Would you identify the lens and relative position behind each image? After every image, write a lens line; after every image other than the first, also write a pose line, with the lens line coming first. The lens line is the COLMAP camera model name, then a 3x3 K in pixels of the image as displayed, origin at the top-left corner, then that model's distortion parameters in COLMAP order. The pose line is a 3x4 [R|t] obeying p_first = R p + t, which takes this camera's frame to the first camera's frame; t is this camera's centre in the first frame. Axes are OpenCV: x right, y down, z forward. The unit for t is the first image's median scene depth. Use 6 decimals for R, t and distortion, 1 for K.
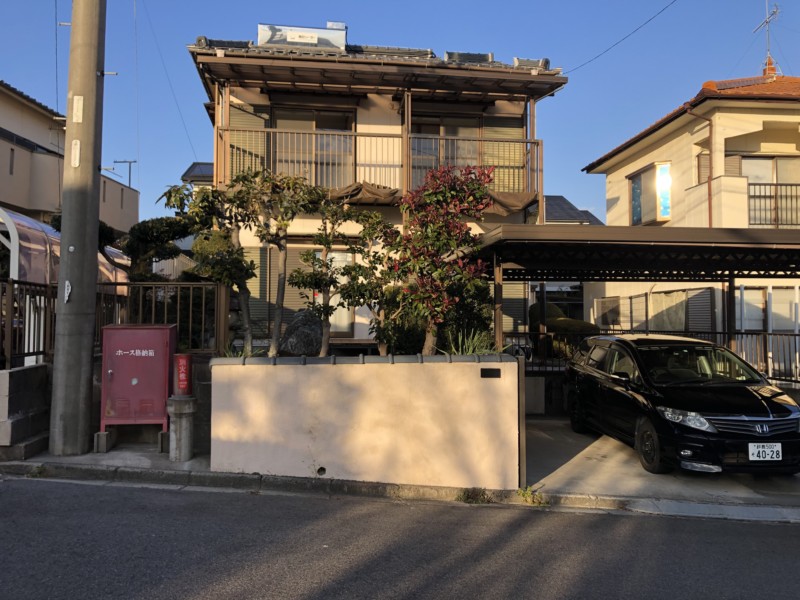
lens RADIAL K [[644.1, 0, 408.5], [0, 644.1, 293.2], [0, 0, 1]] dist [0.035656, -0.027477]
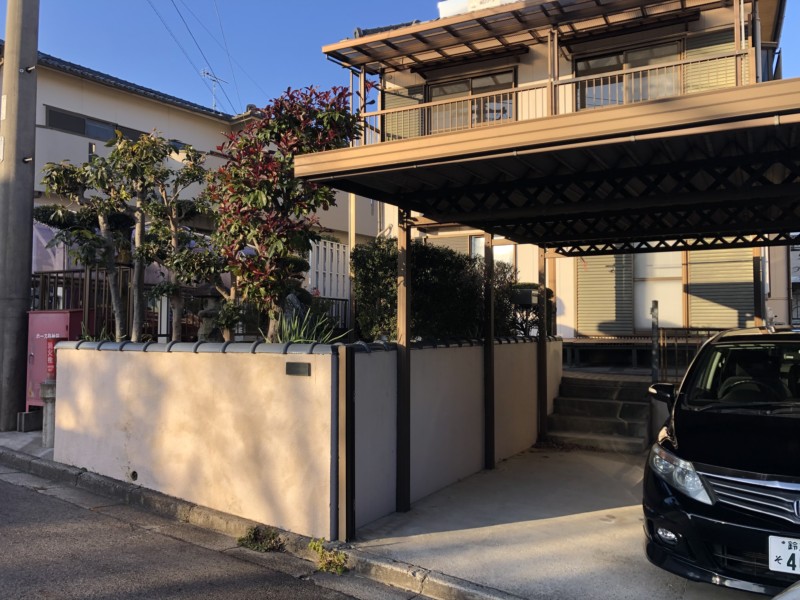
lens RADIAL K [[644.1, 0, 398.5], [0, 644.1, 300.9], [0, 0, 1]] dist [0.035656, -0.027477]
pose [[0.824941, -0.021910, -0.564794, 0.623461], [0.024126, 0.999703, -0.003542, 0.053988], [0.564704, -0.010704, 0.825224, 0.478242]]
